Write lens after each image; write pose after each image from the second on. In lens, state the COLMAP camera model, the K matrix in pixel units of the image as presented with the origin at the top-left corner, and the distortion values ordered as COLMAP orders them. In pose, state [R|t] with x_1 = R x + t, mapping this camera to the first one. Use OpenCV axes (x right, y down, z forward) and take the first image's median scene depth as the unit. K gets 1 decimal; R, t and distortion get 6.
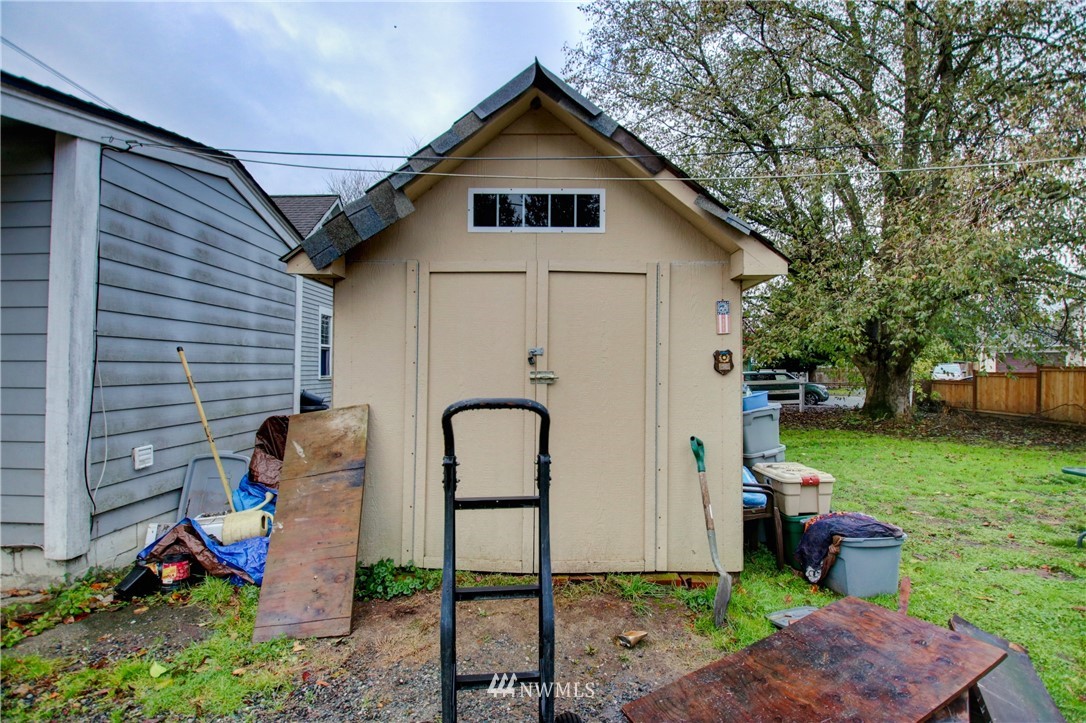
lens RADIAL K [[506.0, 0, 535.4], [0, 506.0, 361.5], [0, 0, 1]] dist [0.011792, -0.023670]
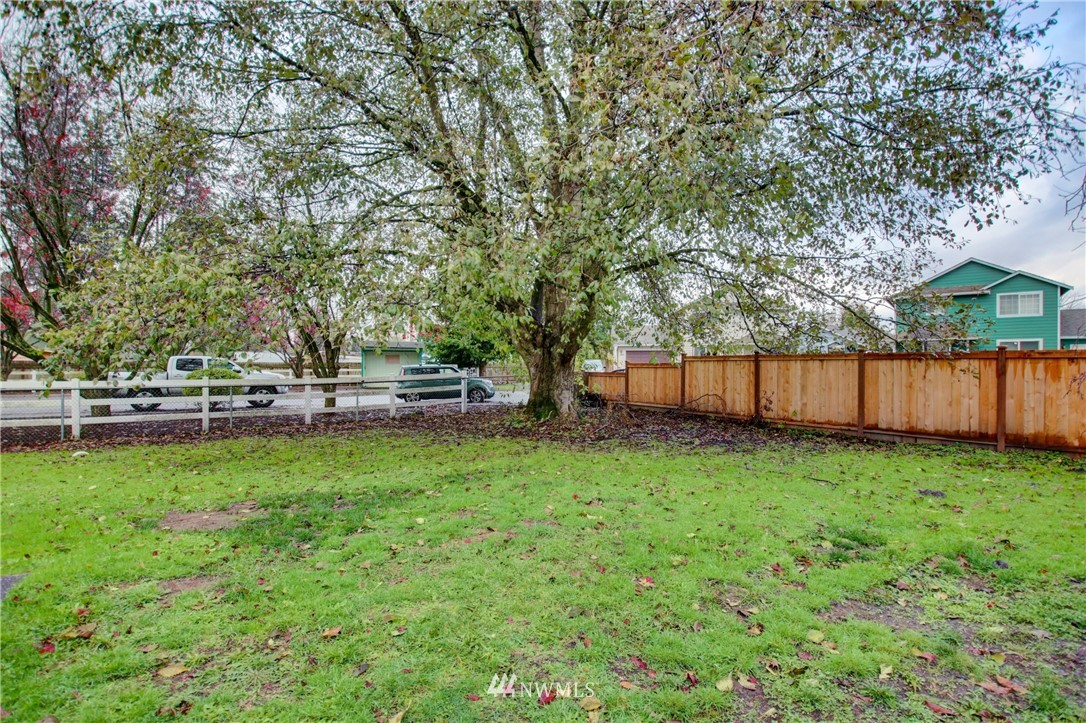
lens RADIAL K [[506.0, 0, 540.7], [0, 506.0, 363.9], [0, 0, 1]] dist [0.011792, -0.023670]
pose [[0.823747, 0.006083, 0.566924, 0.196390], [-0.009169, 0.999955, 0.002593, 0.021994], [-0.566883, -0.007334, 0.823766, 0.307300]]
